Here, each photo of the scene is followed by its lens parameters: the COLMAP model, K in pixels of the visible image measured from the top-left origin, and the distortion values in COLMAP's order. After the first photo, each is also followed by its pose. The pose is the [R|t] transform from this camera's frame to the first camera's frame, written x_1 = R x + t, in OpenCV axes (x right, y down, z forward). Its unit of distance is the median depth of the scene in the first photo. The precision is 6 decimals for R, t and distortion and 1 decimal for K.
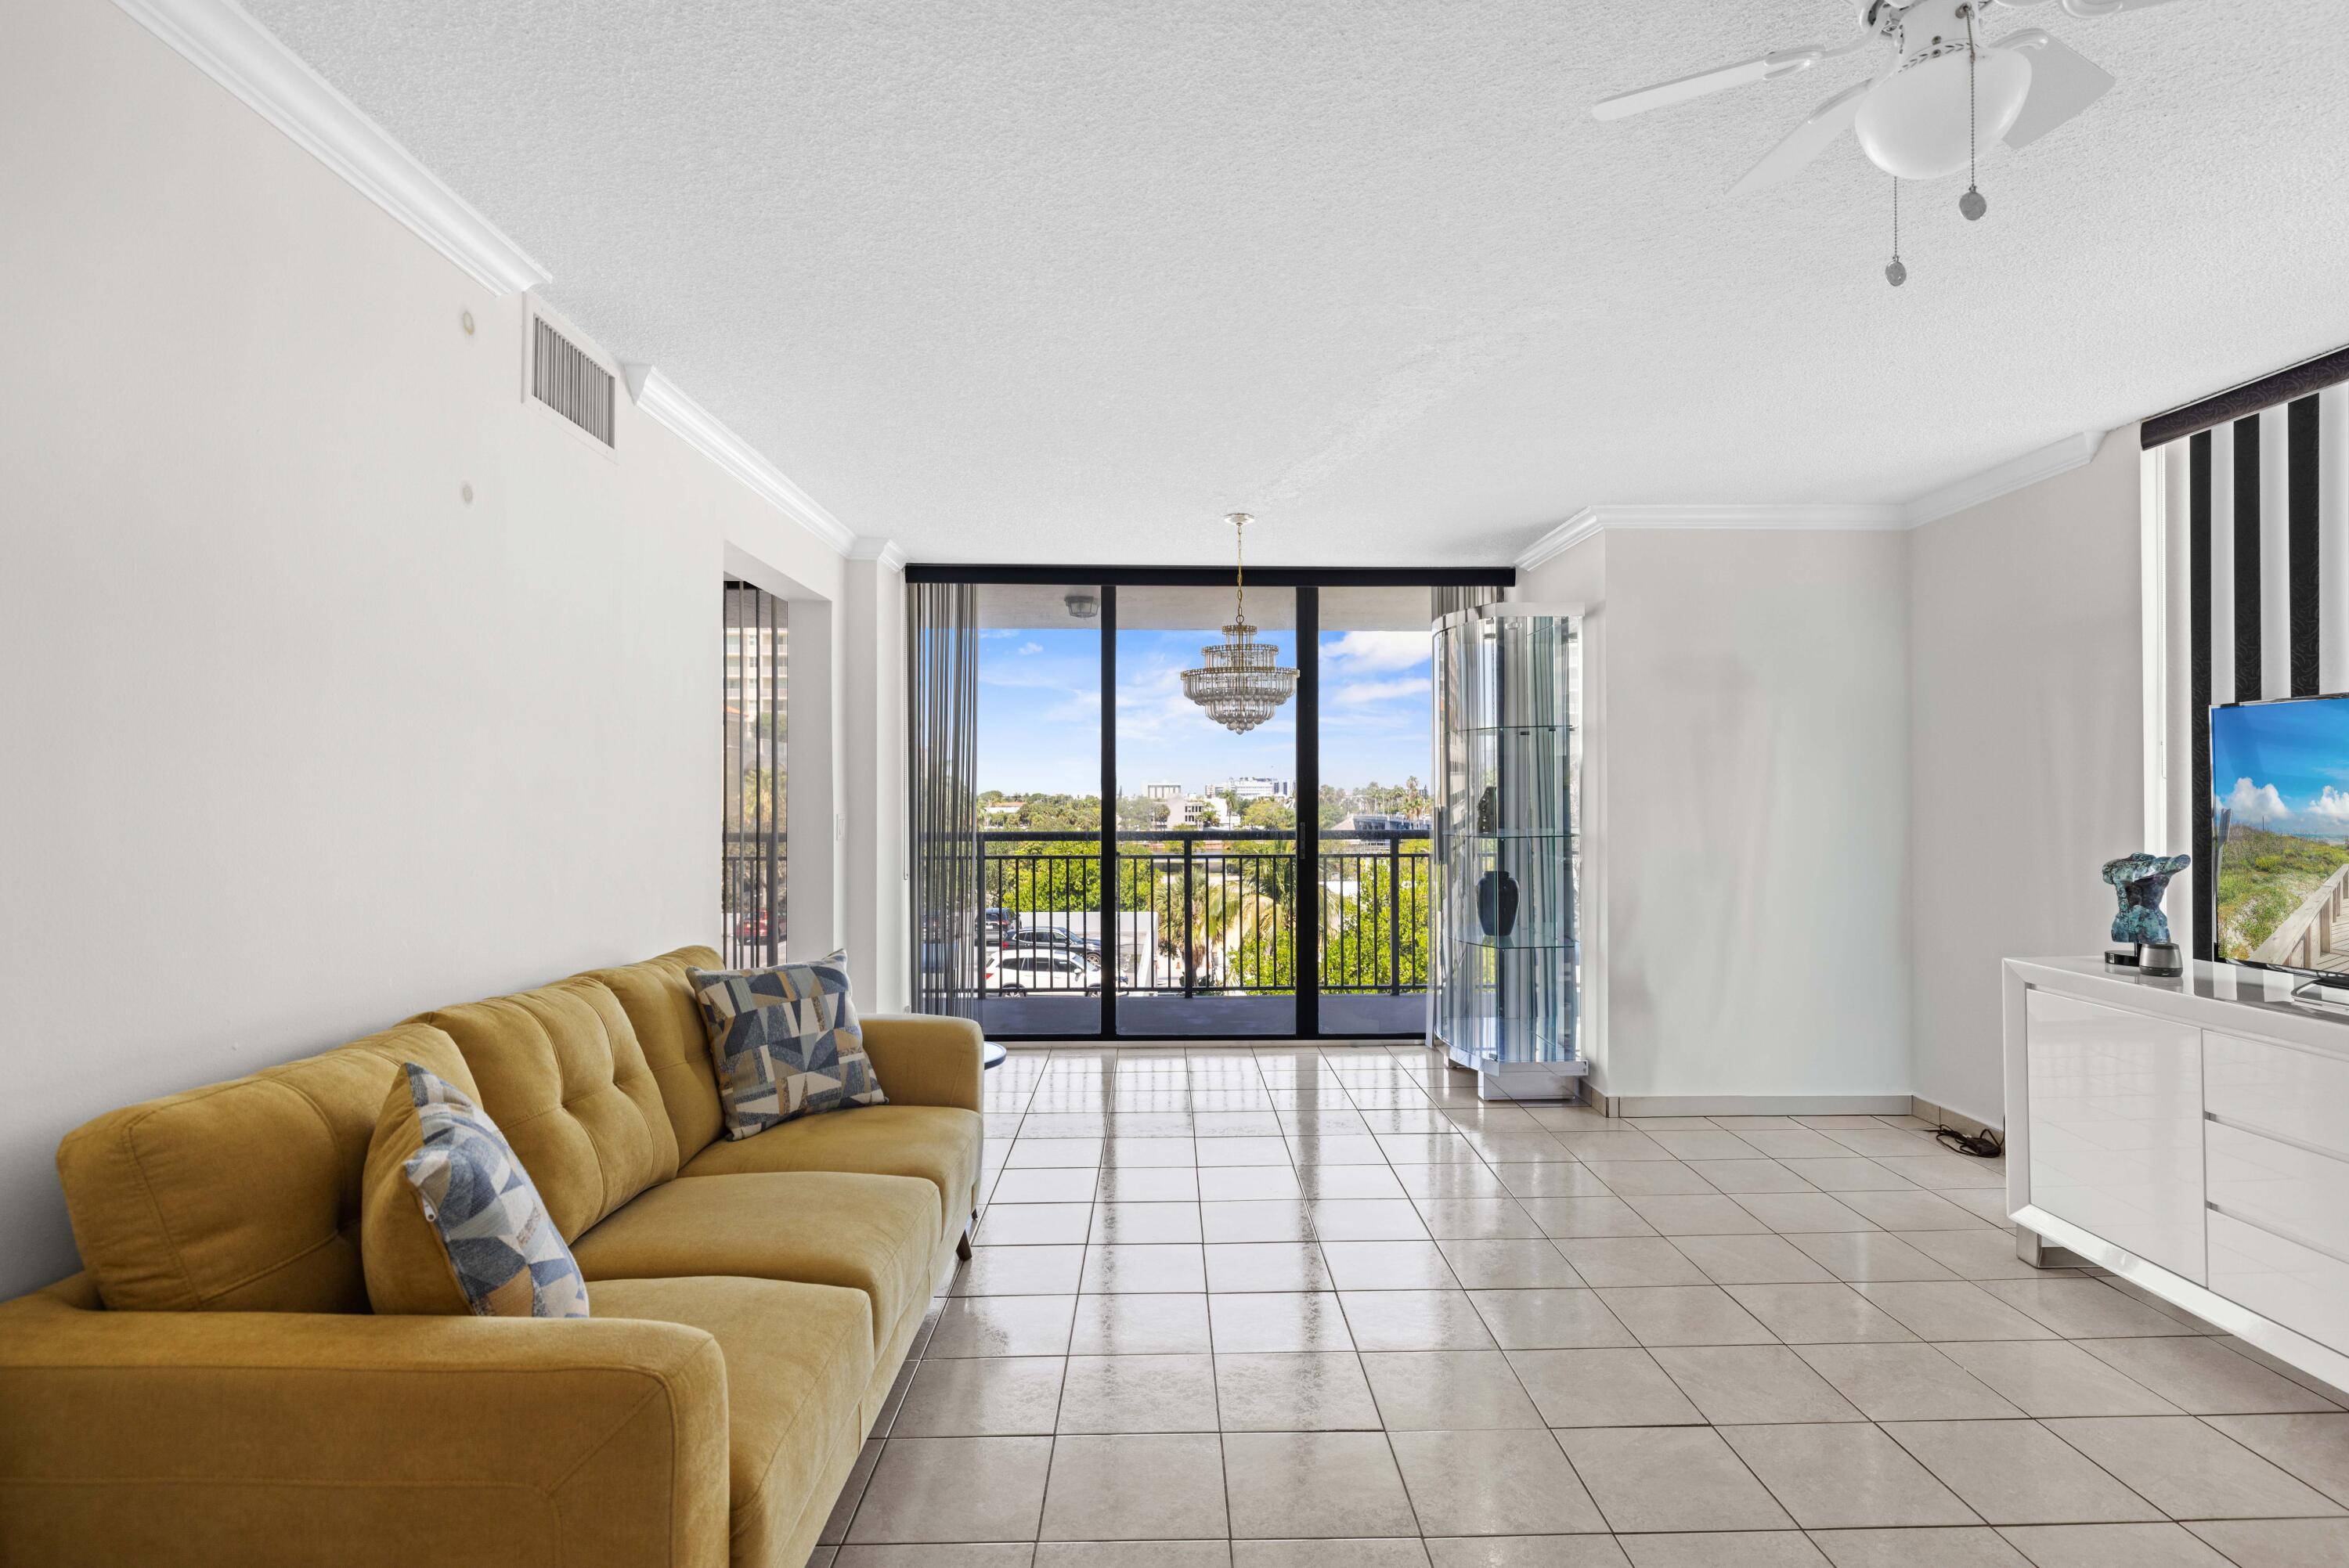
lens RADIAL K [[1167.1, 0, 1174.5], [0, 1167.1, 784.0], [0, 0, 1]] dist [-0.003626, -0.000084]
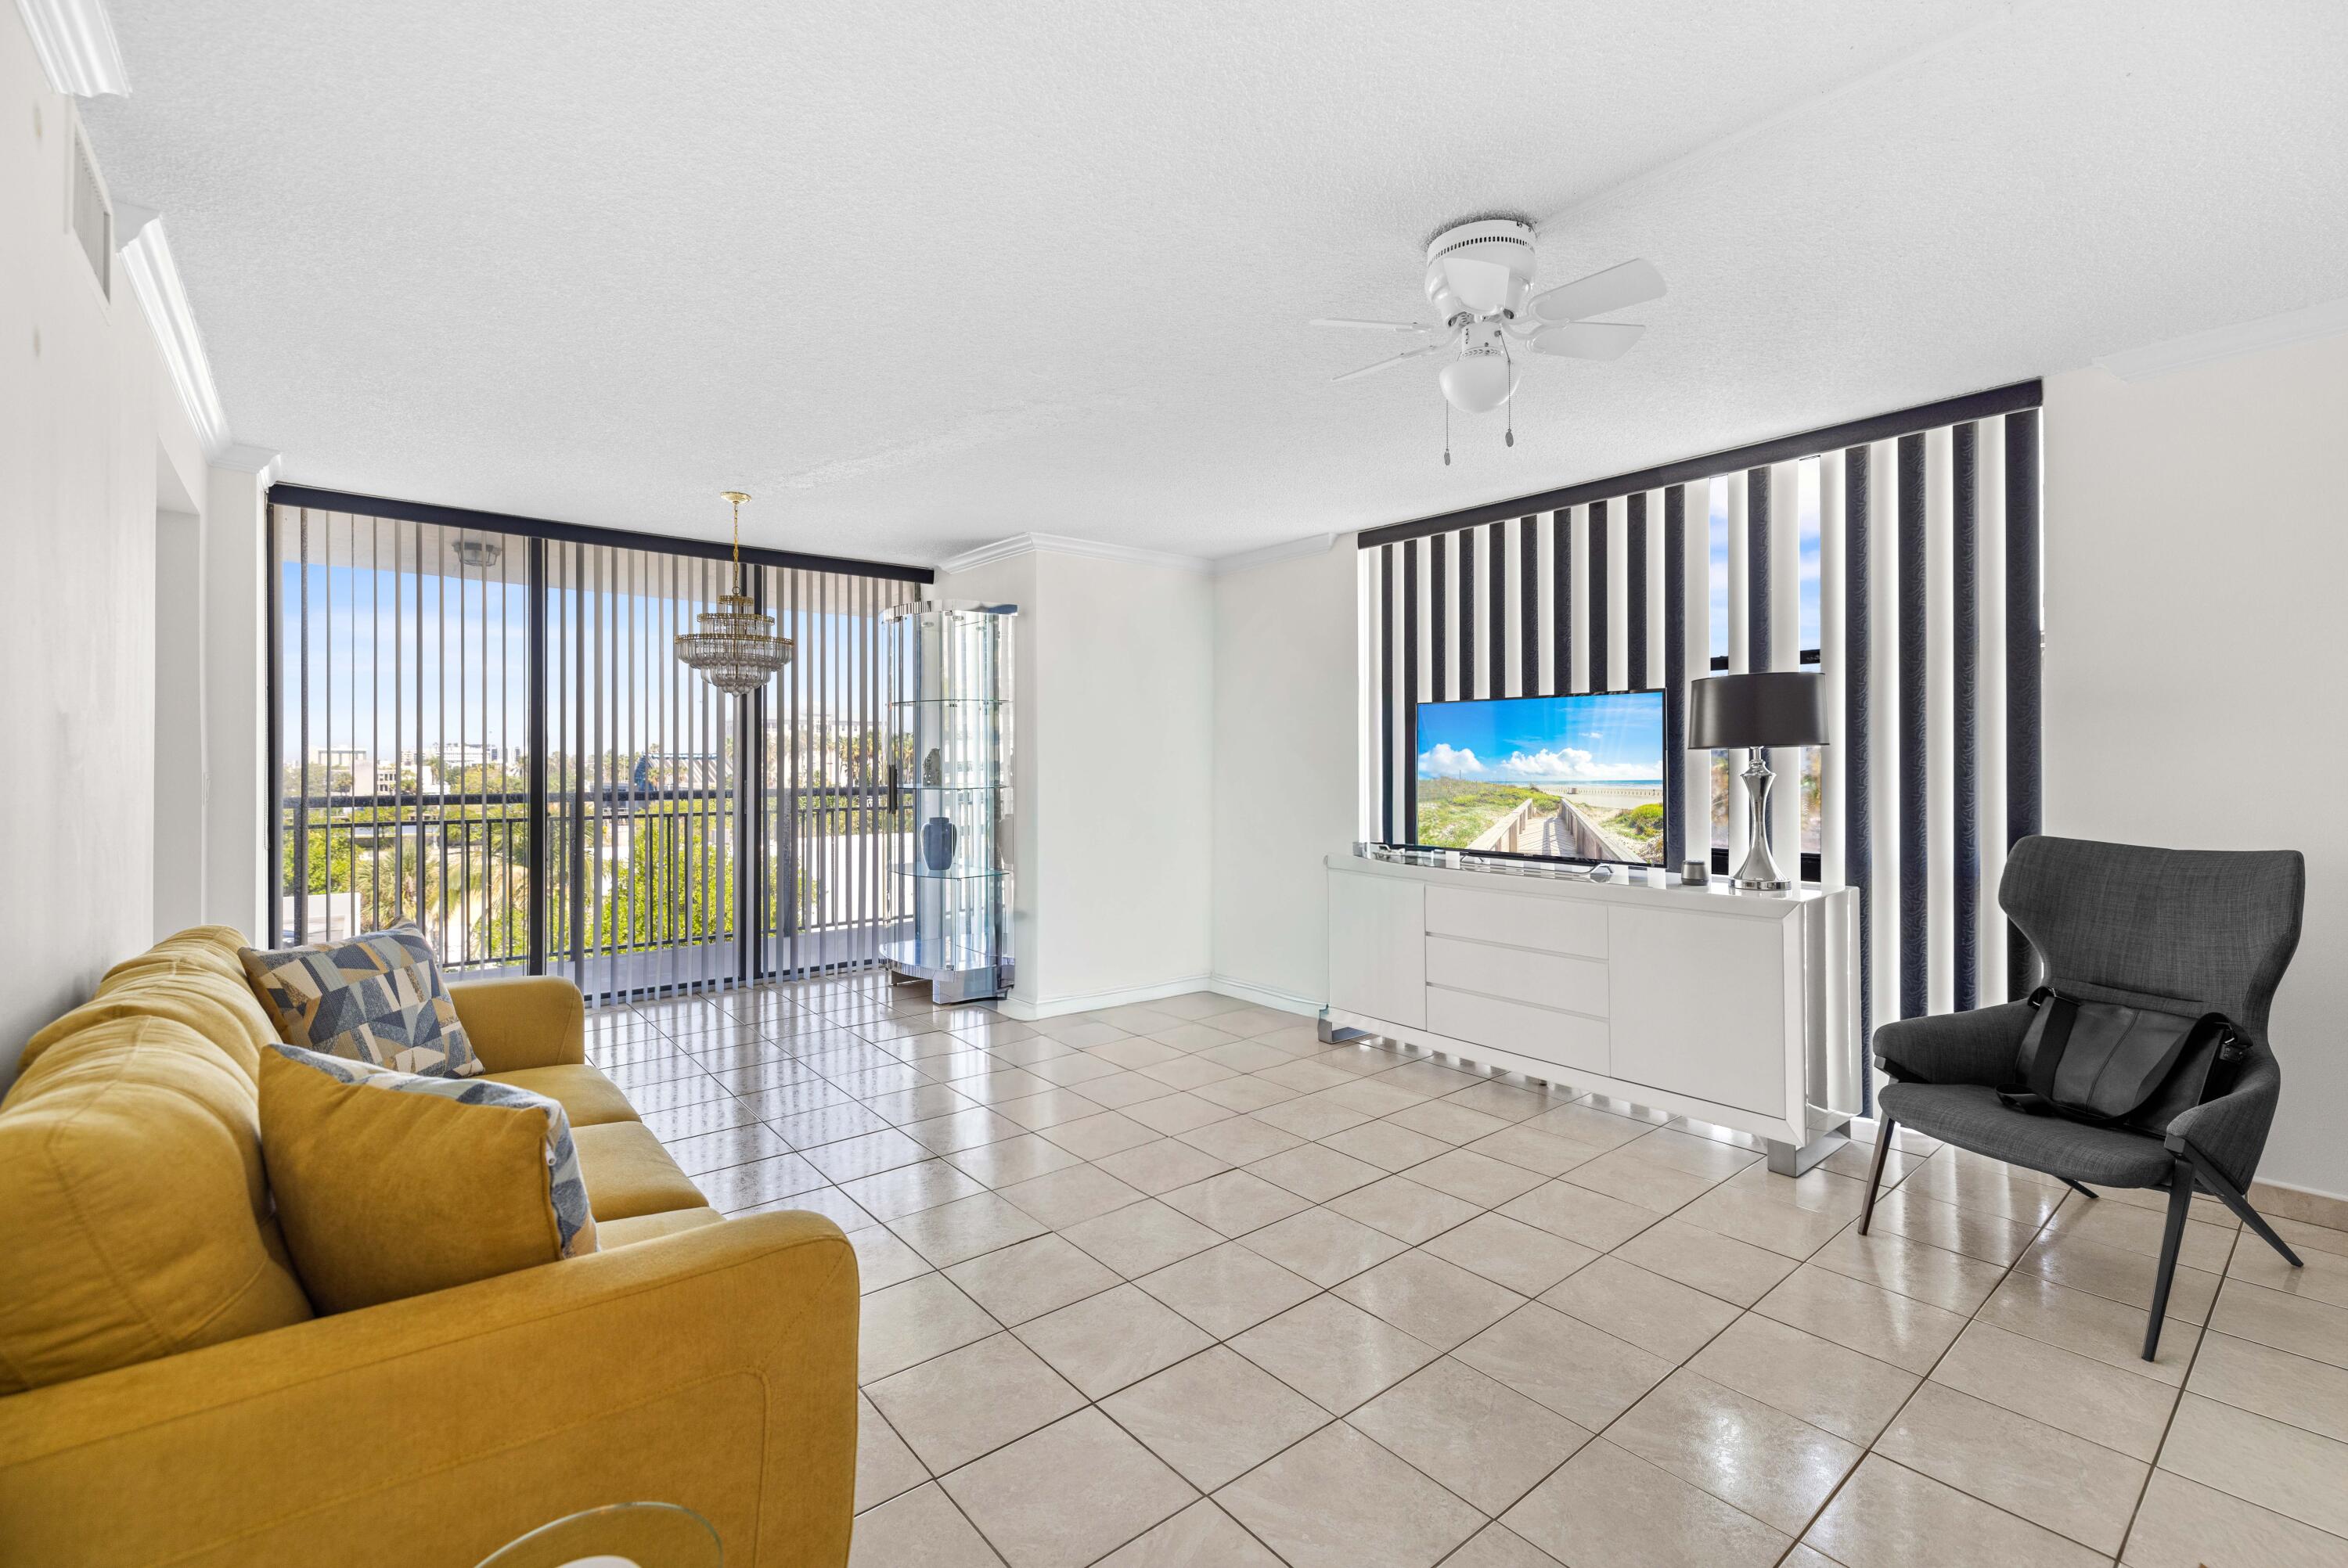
lens RADIAL K [[1028.8, 0, 1161.4], [0, 1028.8, 762.9], [0, 0, 1]] dist [-0.000066, -0.000093]
pose [[0.790542, 0.002974, 0.612401, -0.335454], [-0.008414, 0.999947, 0.006006, 0.014125], [-0.612351, -0.009901, 0.790524, 0.008127]]
